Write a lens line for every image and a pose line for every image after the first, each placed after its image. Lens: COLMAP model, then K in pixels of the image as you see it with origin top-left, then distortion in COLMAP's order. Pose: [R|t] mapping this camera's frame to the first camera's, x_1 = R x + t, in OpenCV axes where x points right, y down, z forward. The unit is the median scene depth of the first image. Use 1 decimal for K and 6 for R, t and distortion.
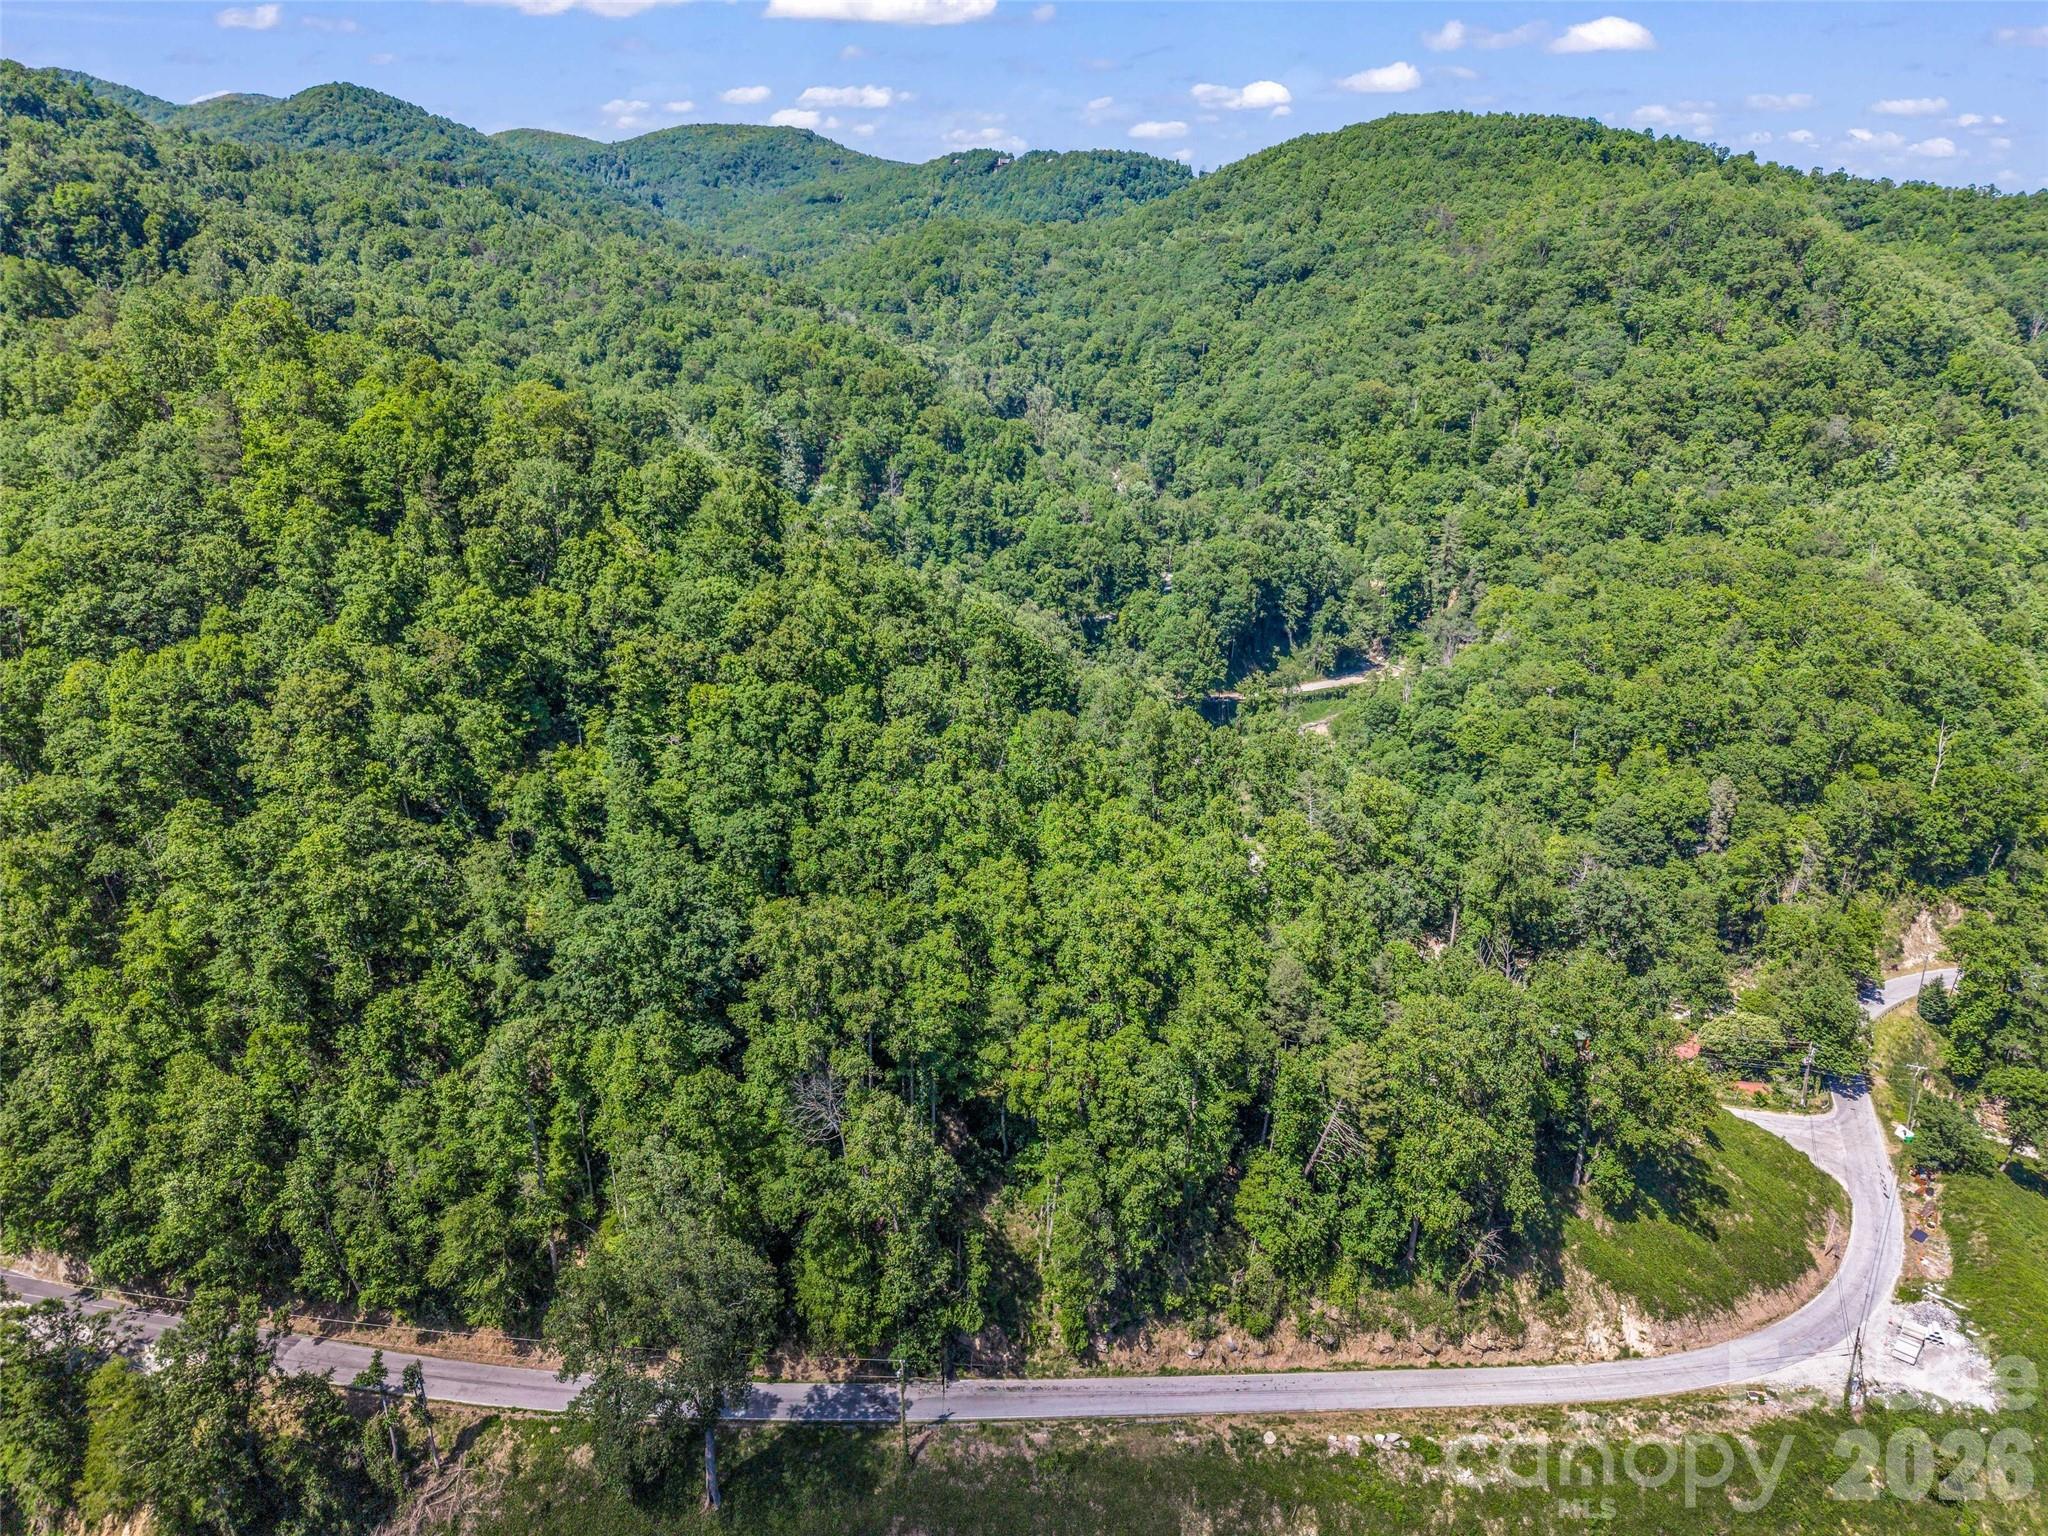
lens RADIAL K [[1427.7, 0, 1024.5], [0, 1427.7, 805.6], [0, 0, 1]] dist [-0.012367, -0.002540]
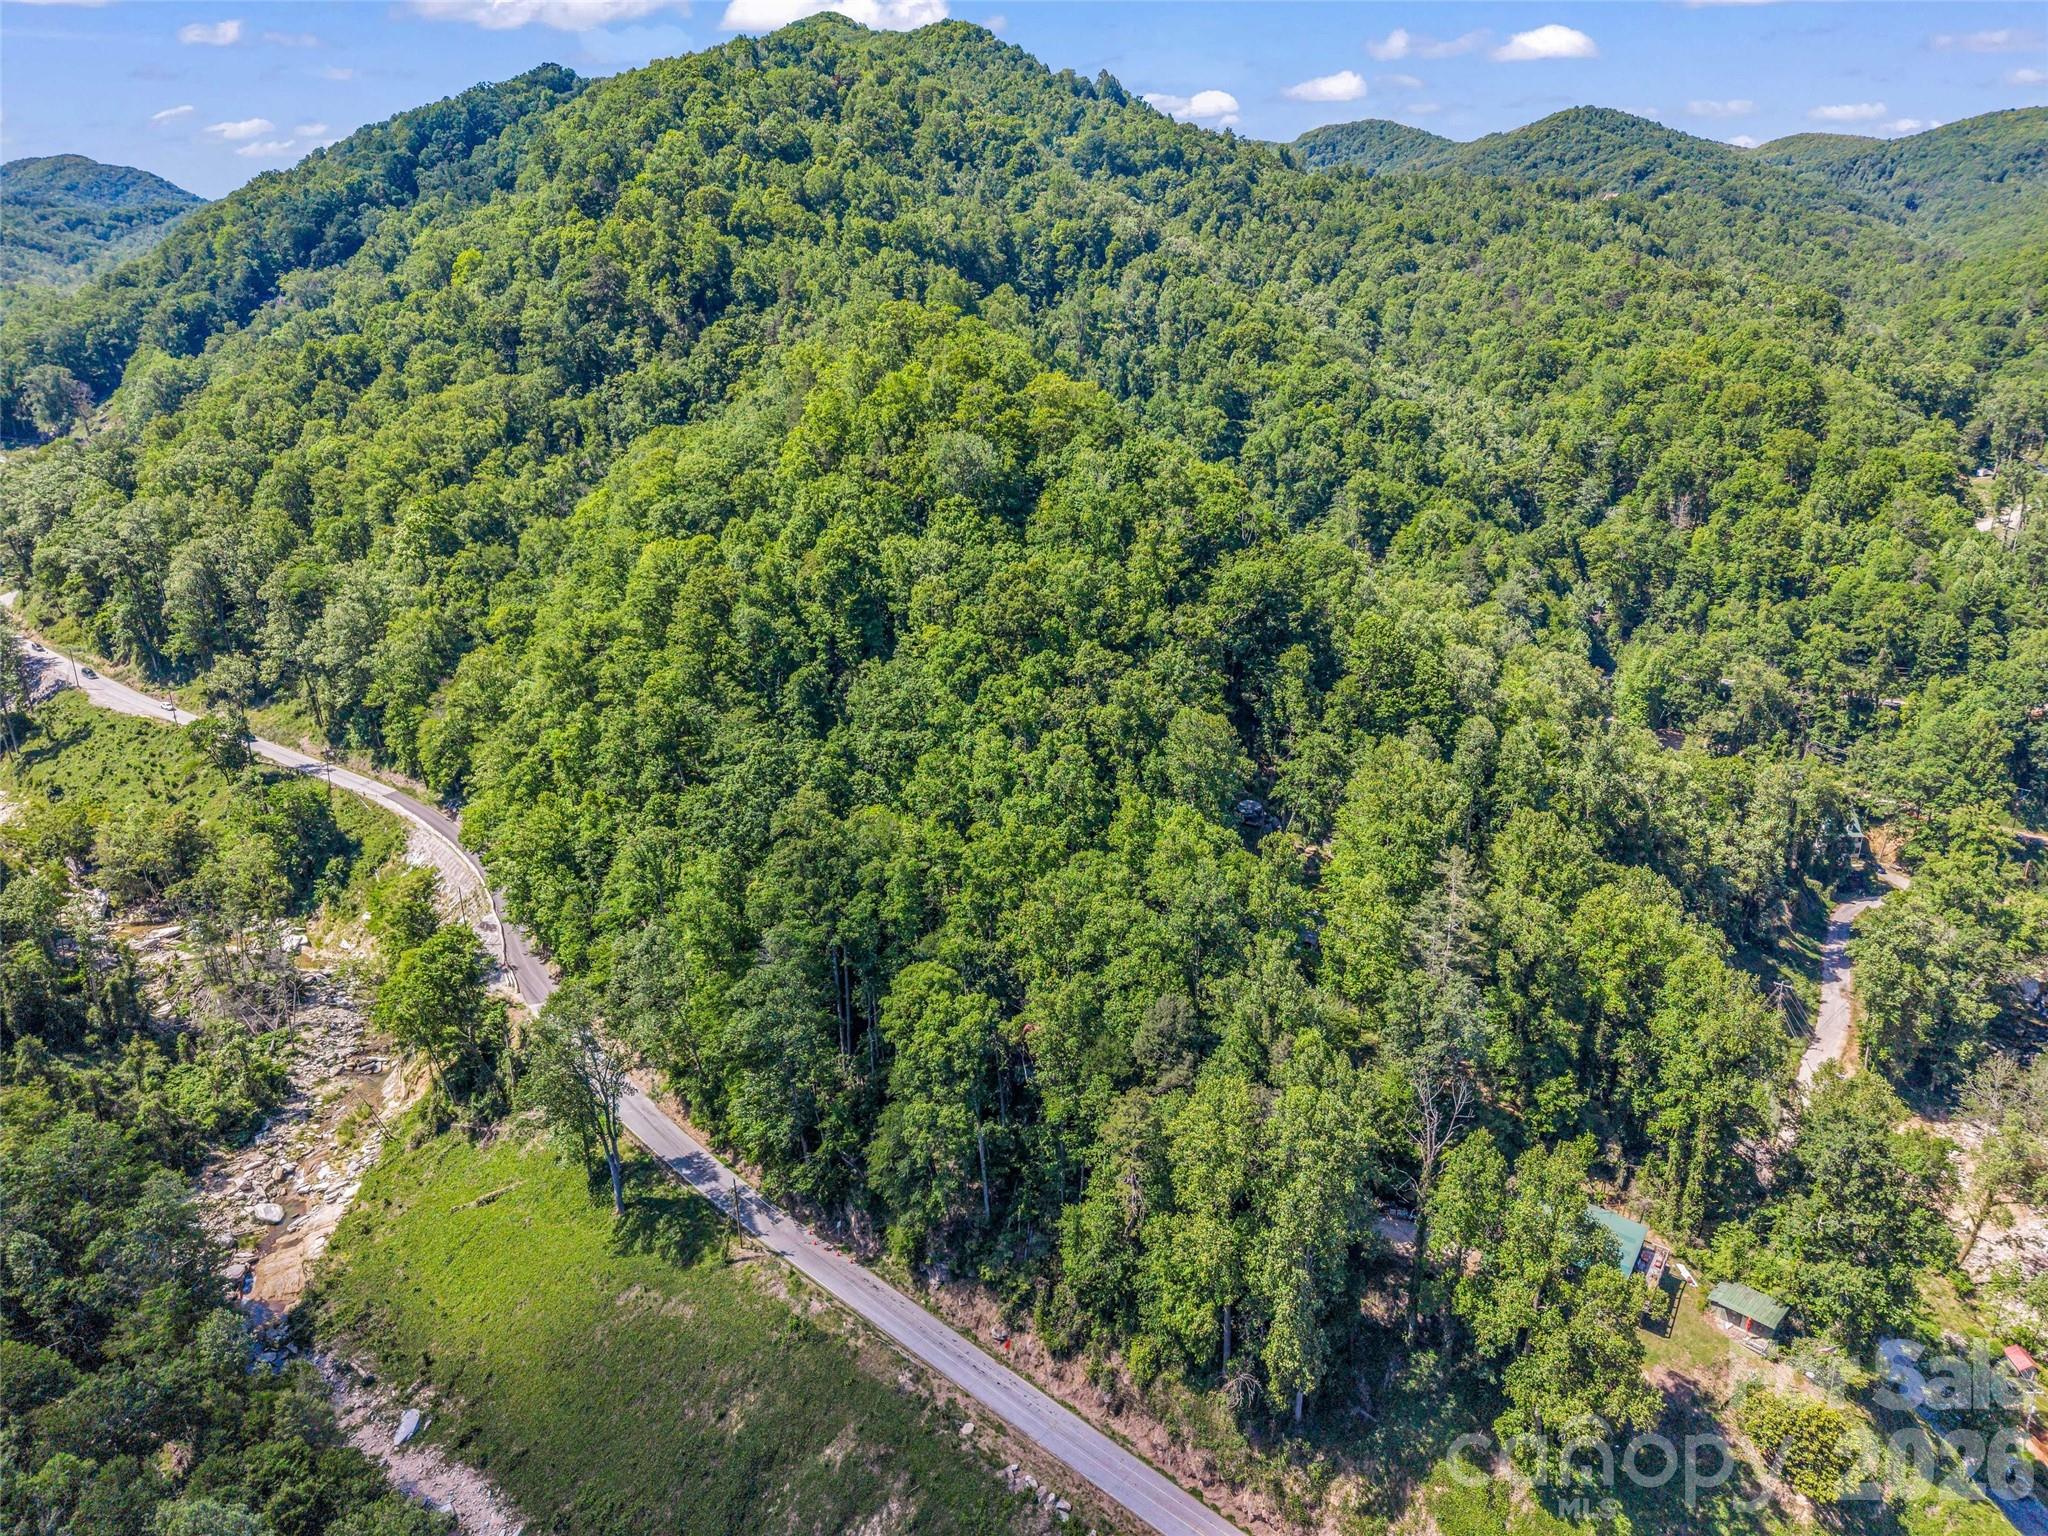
lens RADIAL K [[1389.1, 0, 1024.1], [0, 1389.1, 763.2], [0, 0, 1]] dist [0.003707, -0.000530]
pose [[0.676442, 0.226452, -0.700818, 0.722642], [-0.245177, 0.966522, 0.075659, -0.089961], [0.694489, 0.120646, 0.709317, 0.249988]]
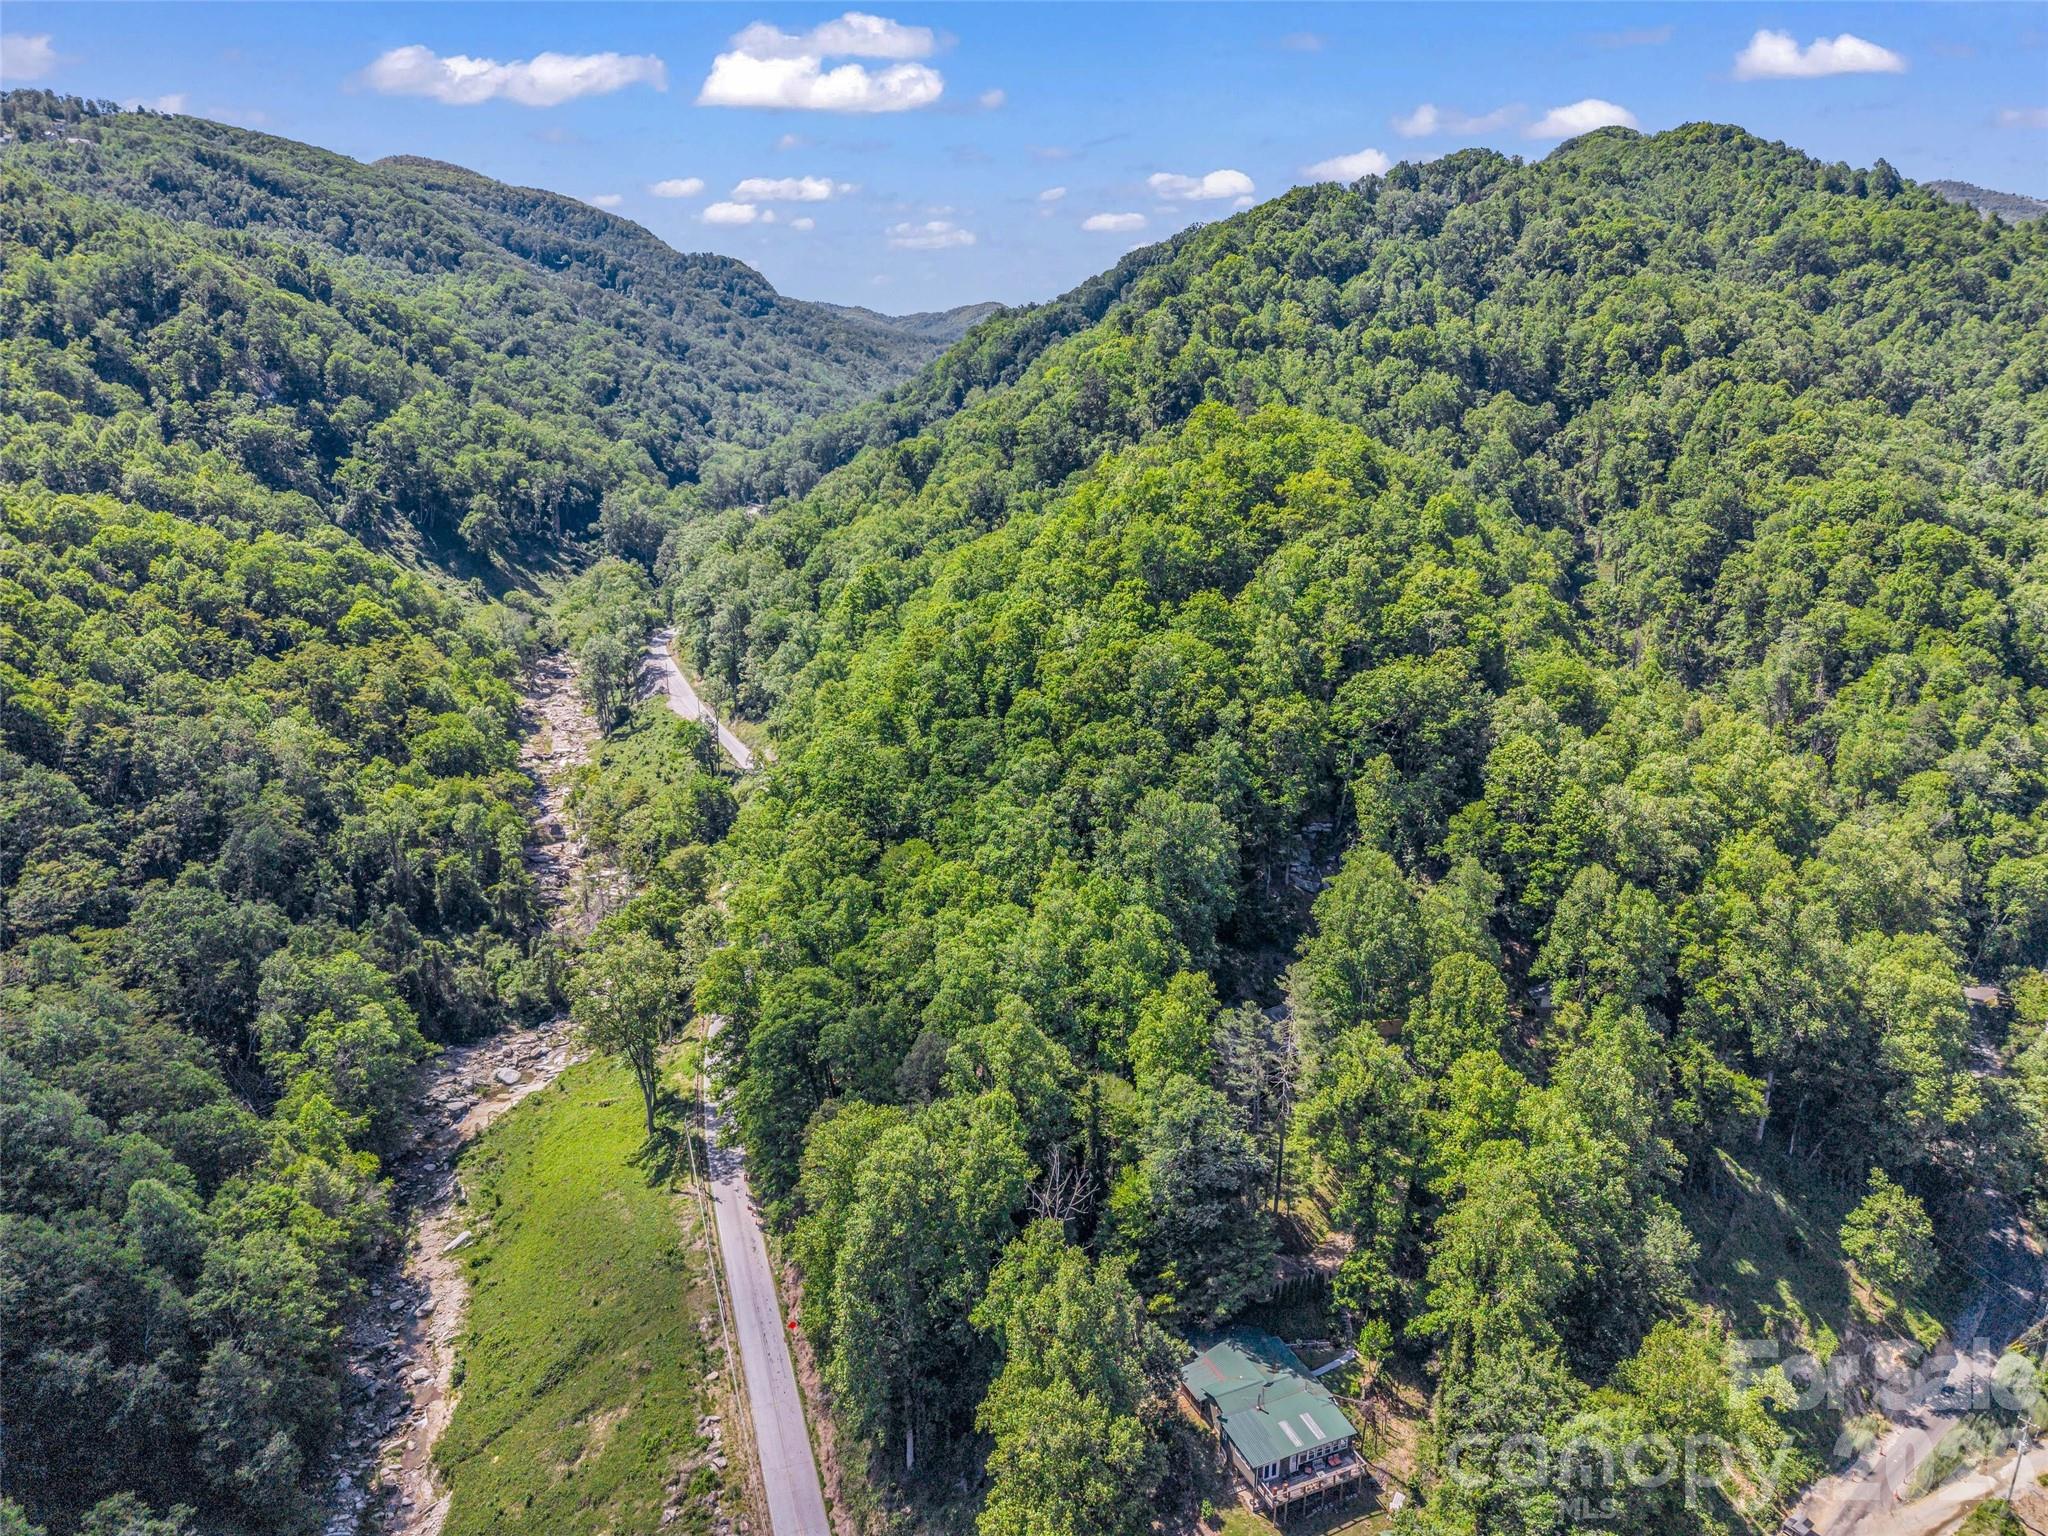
lens RADIAL K [[1389.1, 0, 1024.1], [0, 1389.1, 763.2], [0, 0, 1]] dist [0.003707, -0.000530]
pose [[0.181822, 0.230428, -0.955952, 1.066010], [-0.334803, 0.928579, 0.160150, -0.244163], [0.924580, 0.290937, 0.245984, 0.753360]]
